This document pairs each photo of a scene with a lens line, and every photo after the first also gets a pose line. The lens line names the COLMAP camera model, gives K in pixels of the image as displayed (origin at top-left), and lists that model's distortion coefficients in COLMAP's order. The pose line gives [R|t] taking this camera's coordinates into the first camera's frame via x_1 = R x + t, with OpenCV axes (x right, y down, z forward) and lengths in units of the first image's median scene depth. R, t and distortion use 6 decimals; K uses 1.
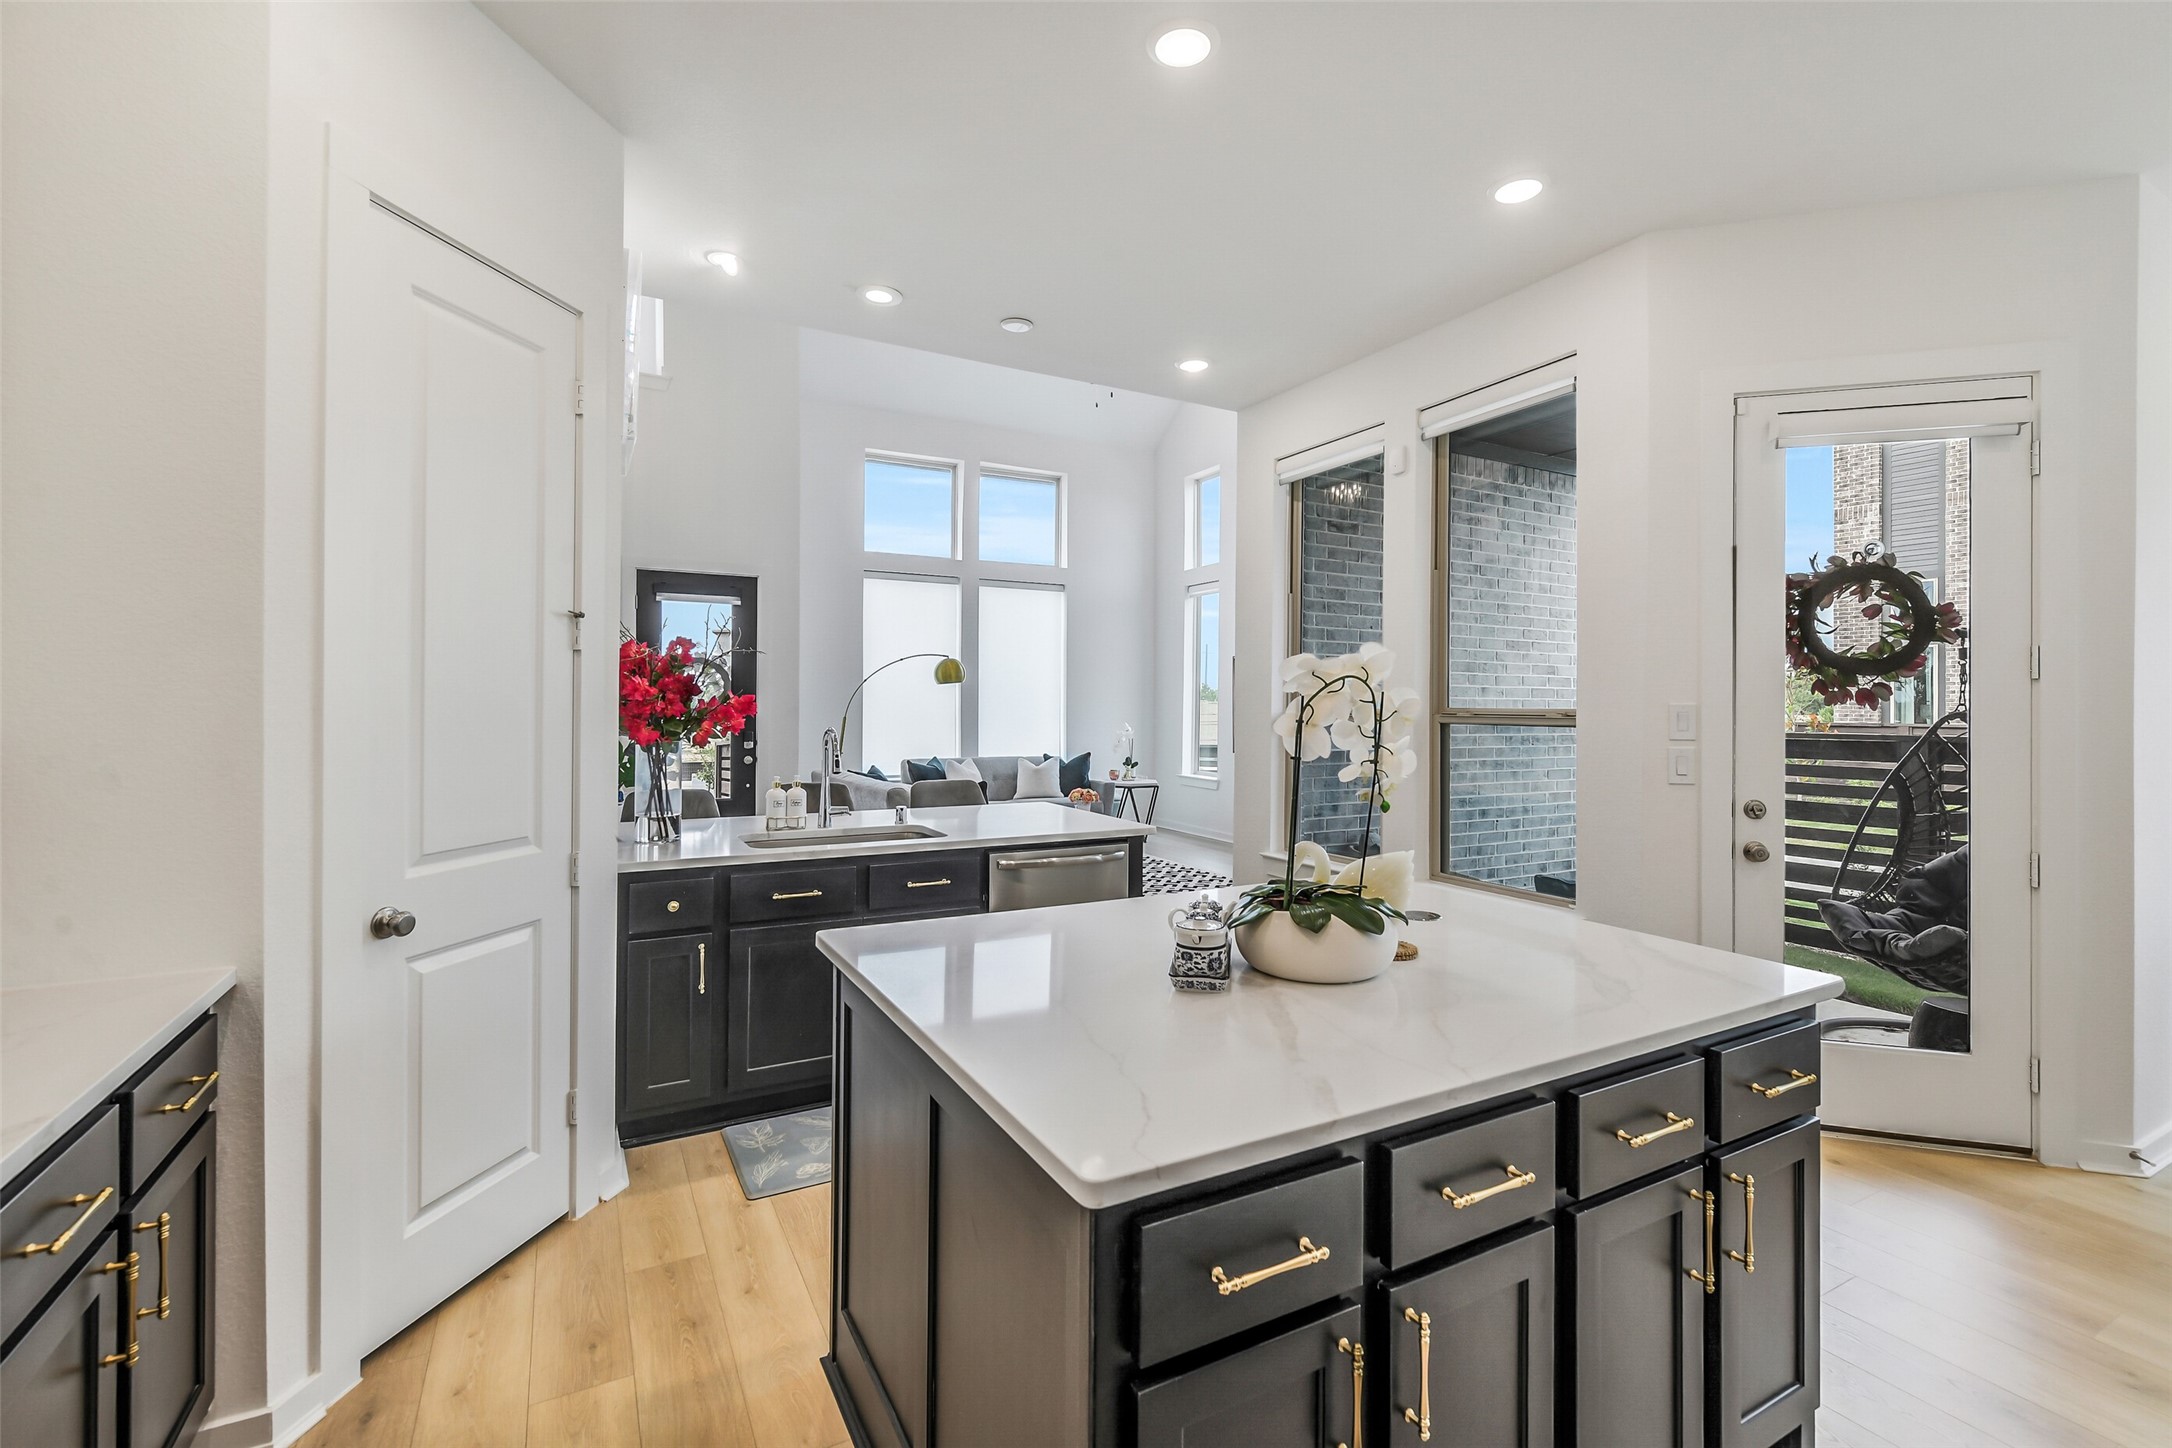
lens RADIAL K [[953.8, 0, 1086.4], [0, 953.8, 698.3], [0, 0, 1]] dist [0.003245, -0.000550]
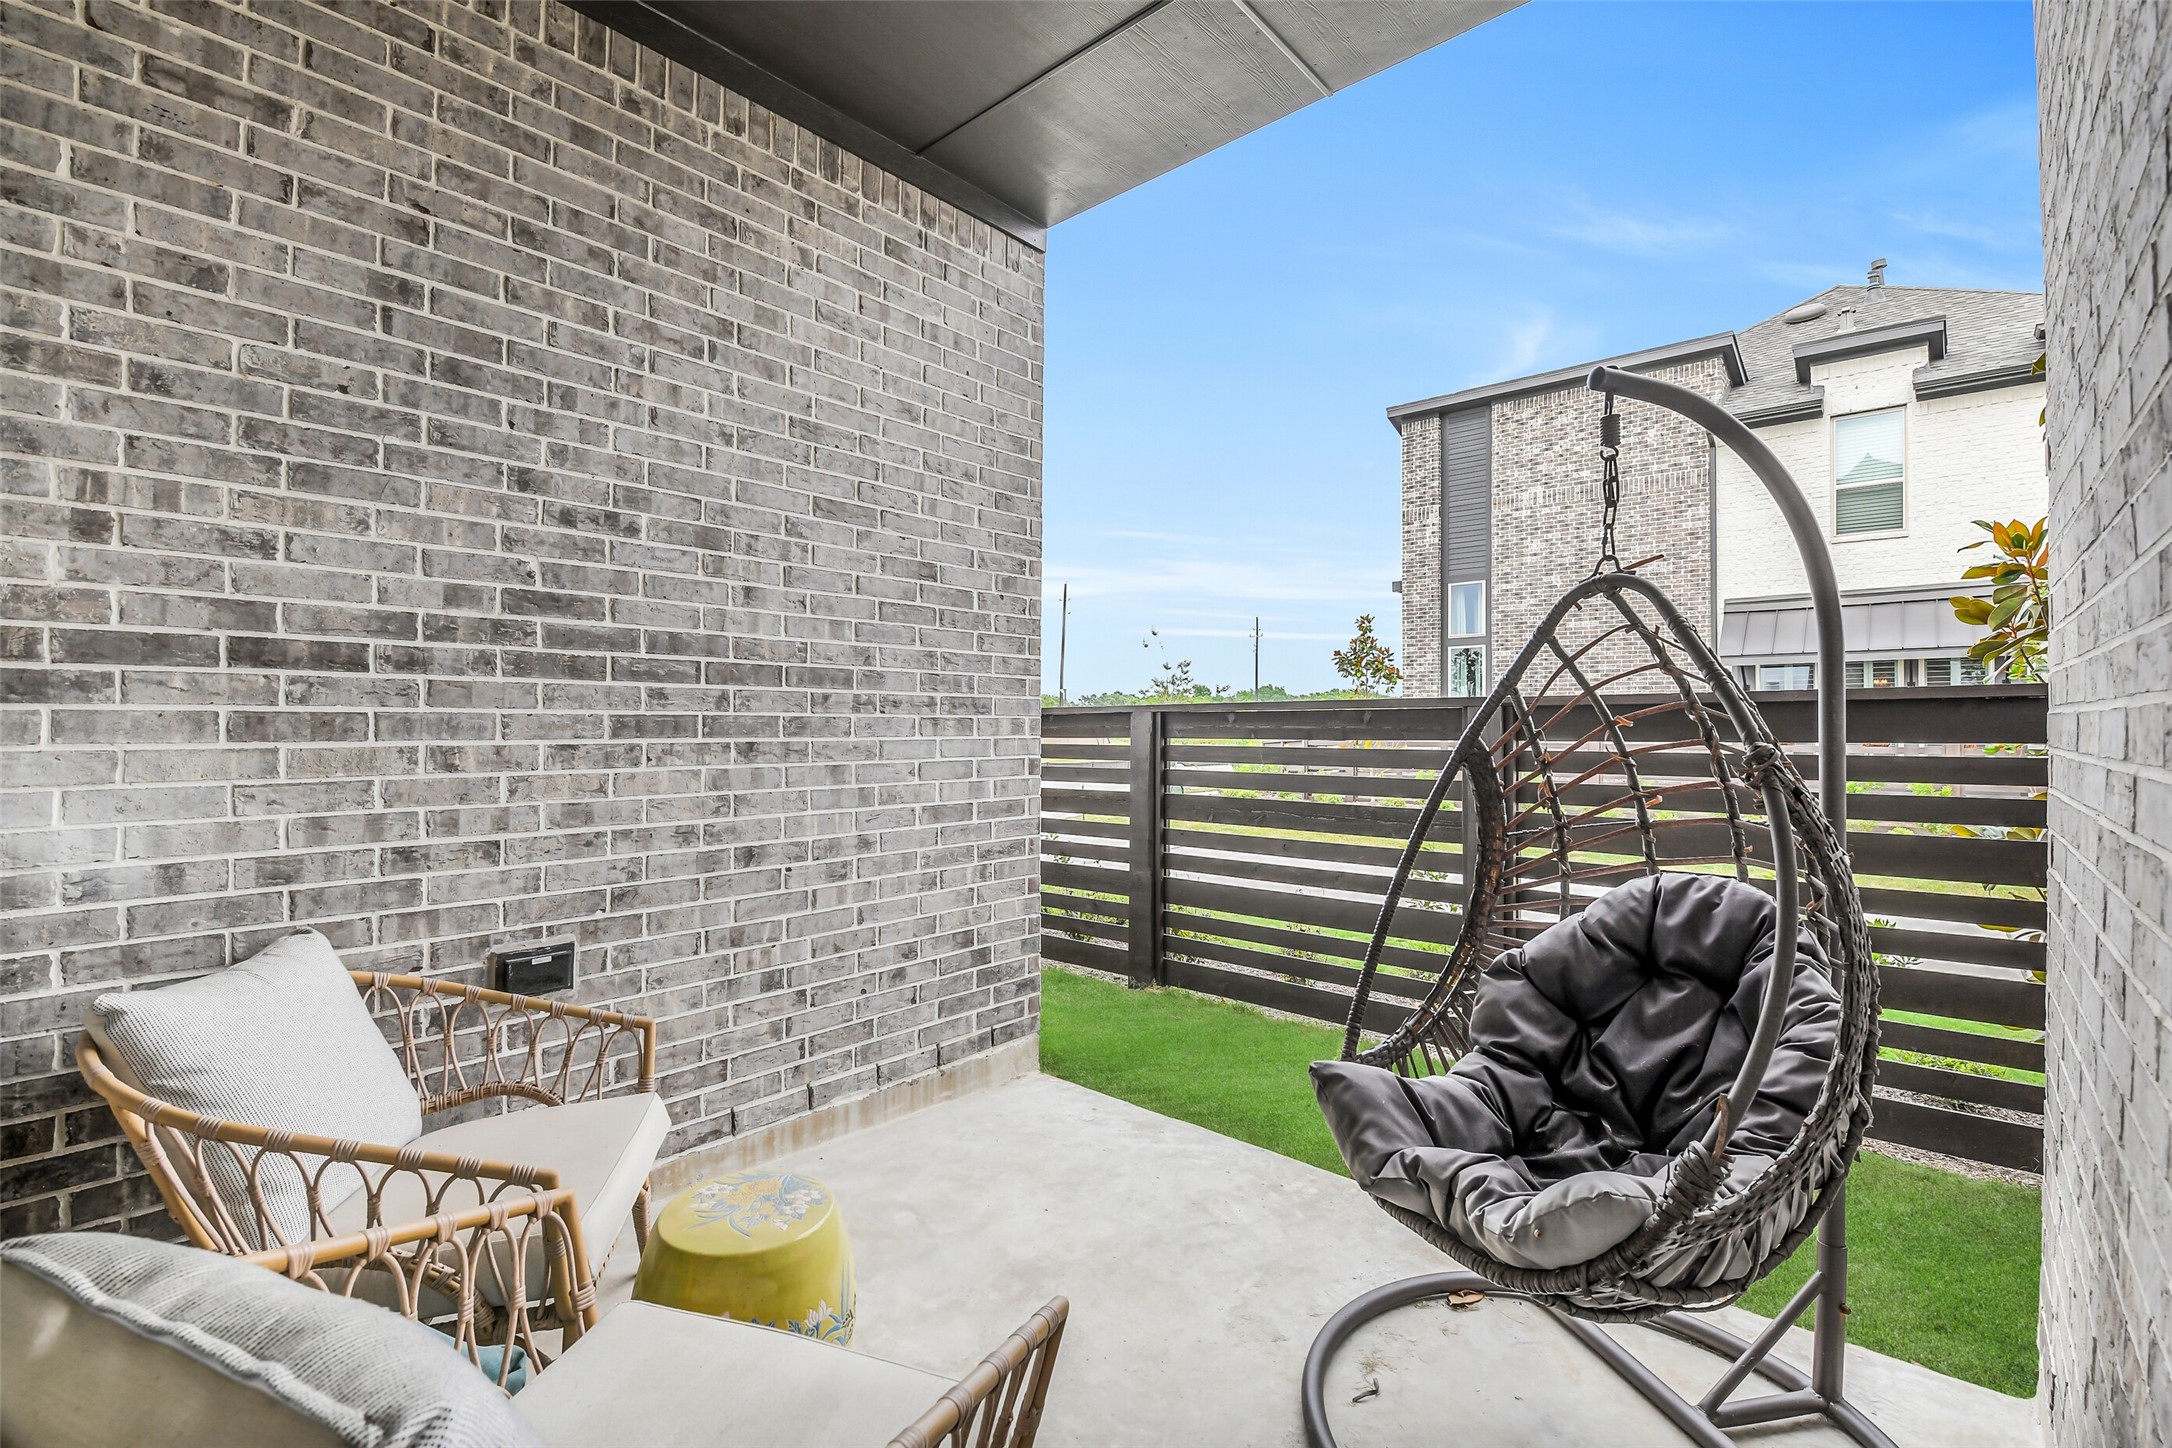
lens RADIAL K [[956.2, 0, 1086.0], [0, 956.2, 724.0], [0, 0, 1]] dist [-0.014984, -0.000370]
pose [[0.943434, -0.006643, 0.331492, 0.409748], [0.003659, 0.999947, 0.009625, 0.051112], [-0.331539, -0.007868, 0.943409, 0.494978]]
